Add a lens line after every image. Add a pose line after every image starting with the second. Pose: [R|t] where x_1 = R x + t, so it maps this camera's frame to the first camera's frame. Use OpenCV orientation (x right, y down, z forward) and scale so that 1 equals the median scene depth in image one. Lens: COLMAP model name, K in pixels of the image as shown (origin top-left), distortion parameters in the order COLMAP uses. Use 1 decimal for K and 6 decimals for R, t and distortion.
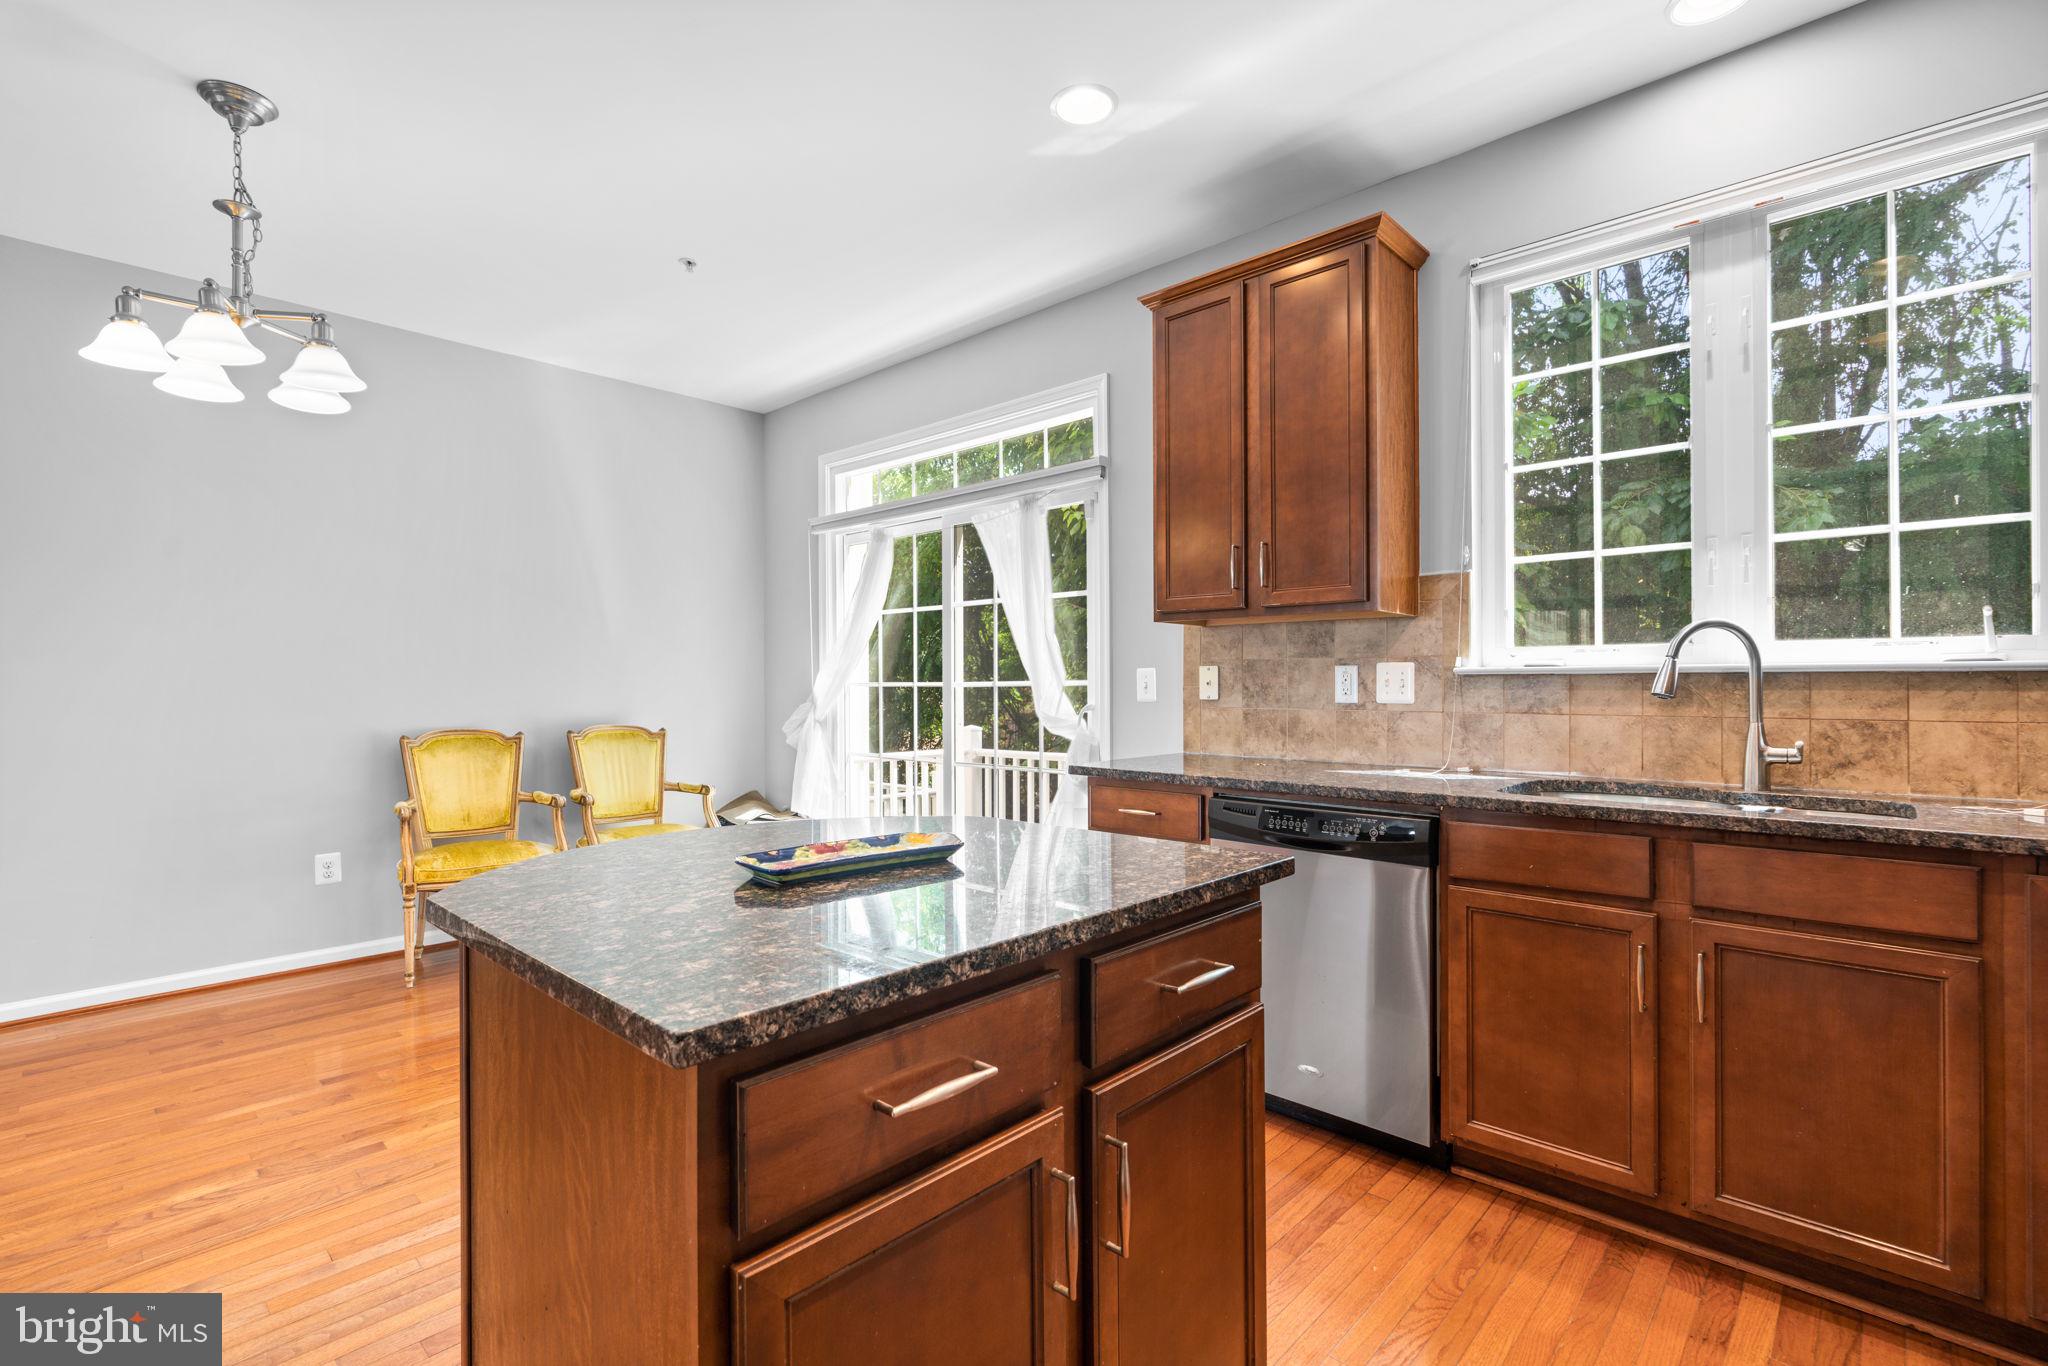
lens RADIAL K [[927.5, 0, 1017.6], [0, 927.5, 683.9], [0, 0, 1]] dist [-0.014655, 0.004671]
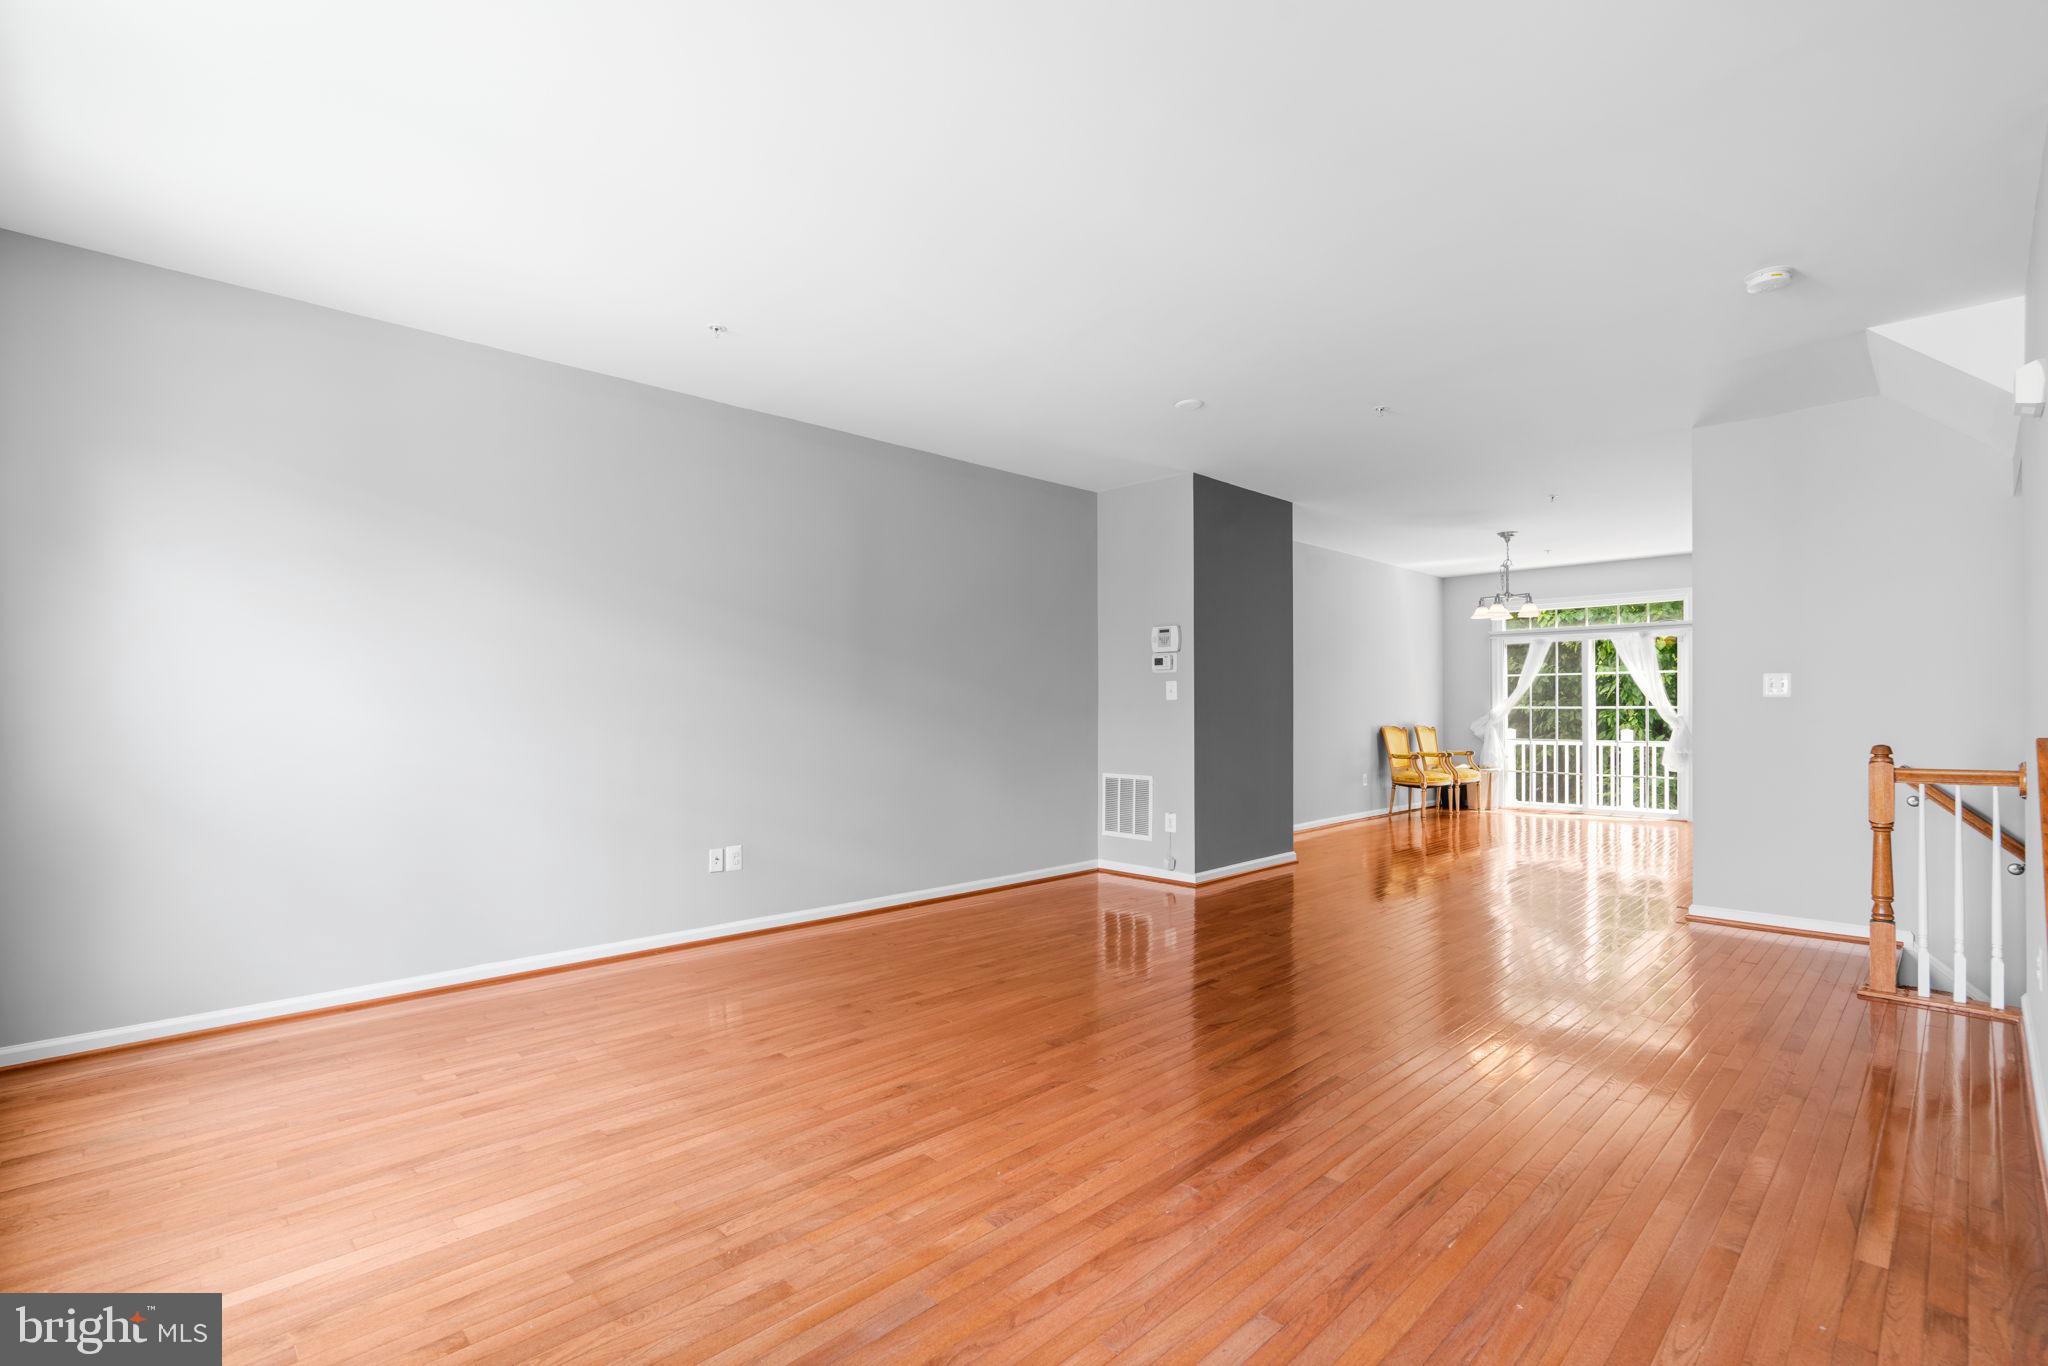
lens RADIAL K [[927.5, 0, 1017.1], [0, 927.5, 700.5], [0, 0, 1]] dist [-0.014655, 0.004671]
pose [[0.998960, -0.002337, -0.045526, -2.104202], [0.001970, 0.999965, -0.008117, 0.001122], [0.045543, 0.008019, 0.998930, -2.107304]]
